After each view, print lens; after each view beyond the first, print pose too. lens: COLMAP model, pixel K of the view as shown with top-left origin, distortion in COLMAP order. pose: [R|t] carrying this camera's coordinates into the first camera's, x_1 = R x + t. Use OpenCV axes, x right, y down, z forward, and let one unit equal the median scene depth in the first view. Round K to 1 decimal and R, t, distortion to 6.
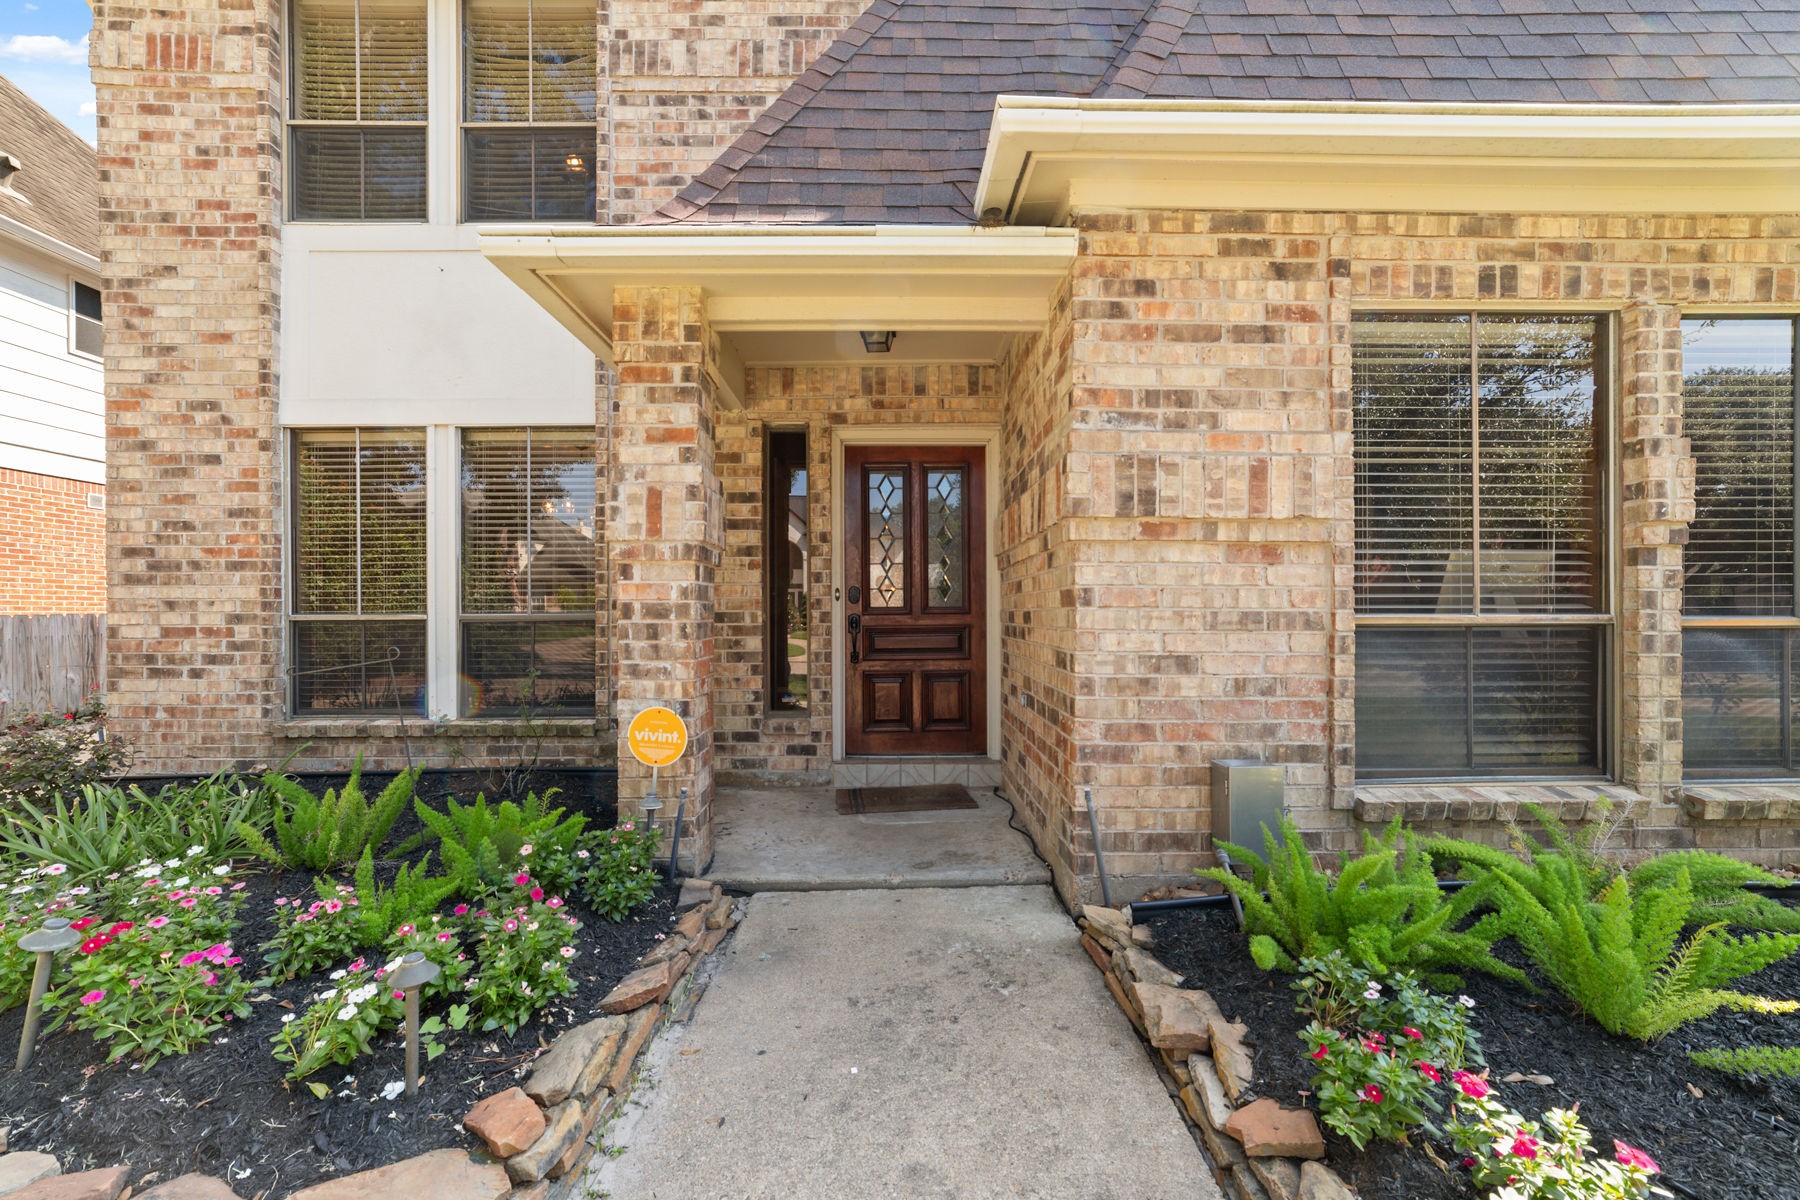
lens RADIAL K [[692.5, 0, 888.0], [0, 692.5, 611.7], [0, 0, 1]] dist [-0.019124, 0.010160]
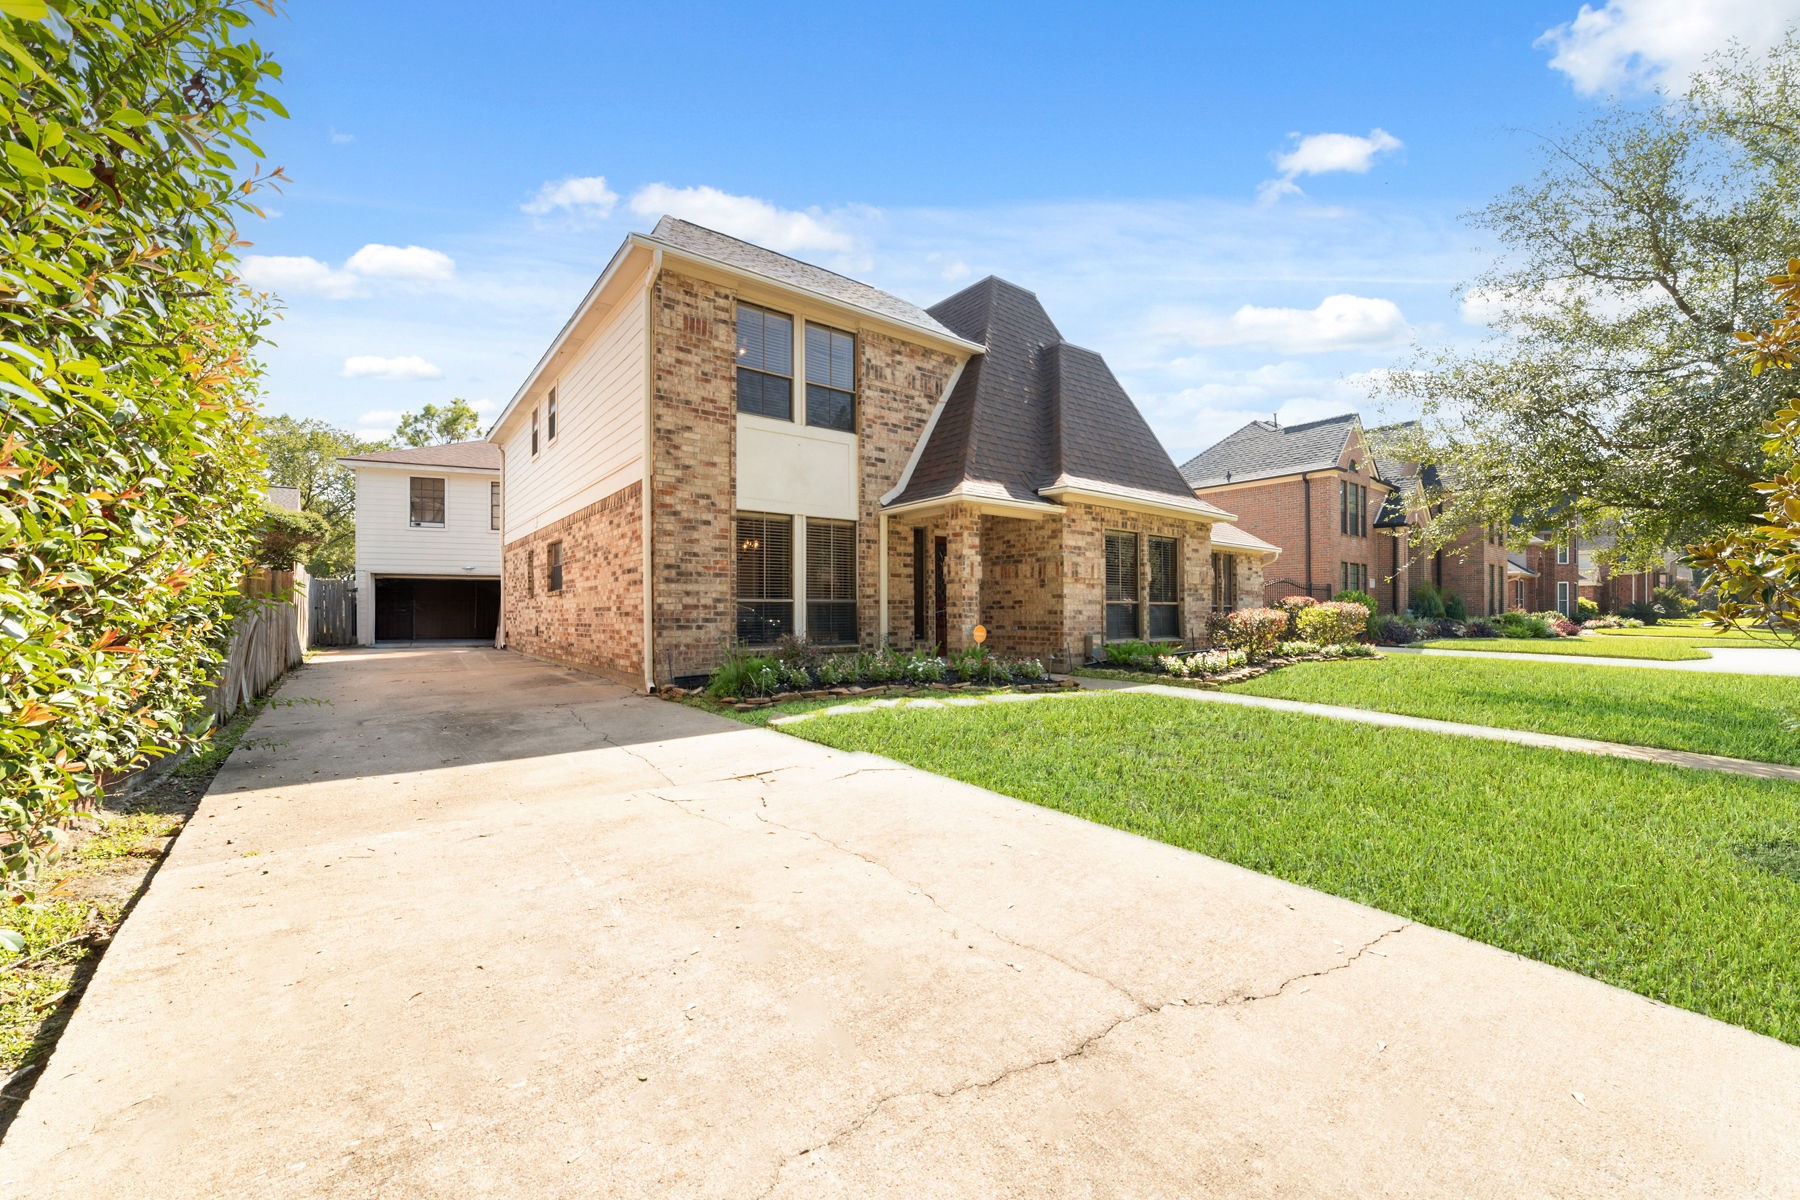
lens RADIAL K [[692.5, 0, 888.0], [0, 692.5, 611.7], [0, 0, 1]] dist [-0.019124, 0.010160]
pose [[0.800714, 0.002224, 0.599043, -1.793127], [0.001169, 0.999985, -0.005275, 0.055622], [-0.599046, 0.004924, 0.800699, -0.982994]]
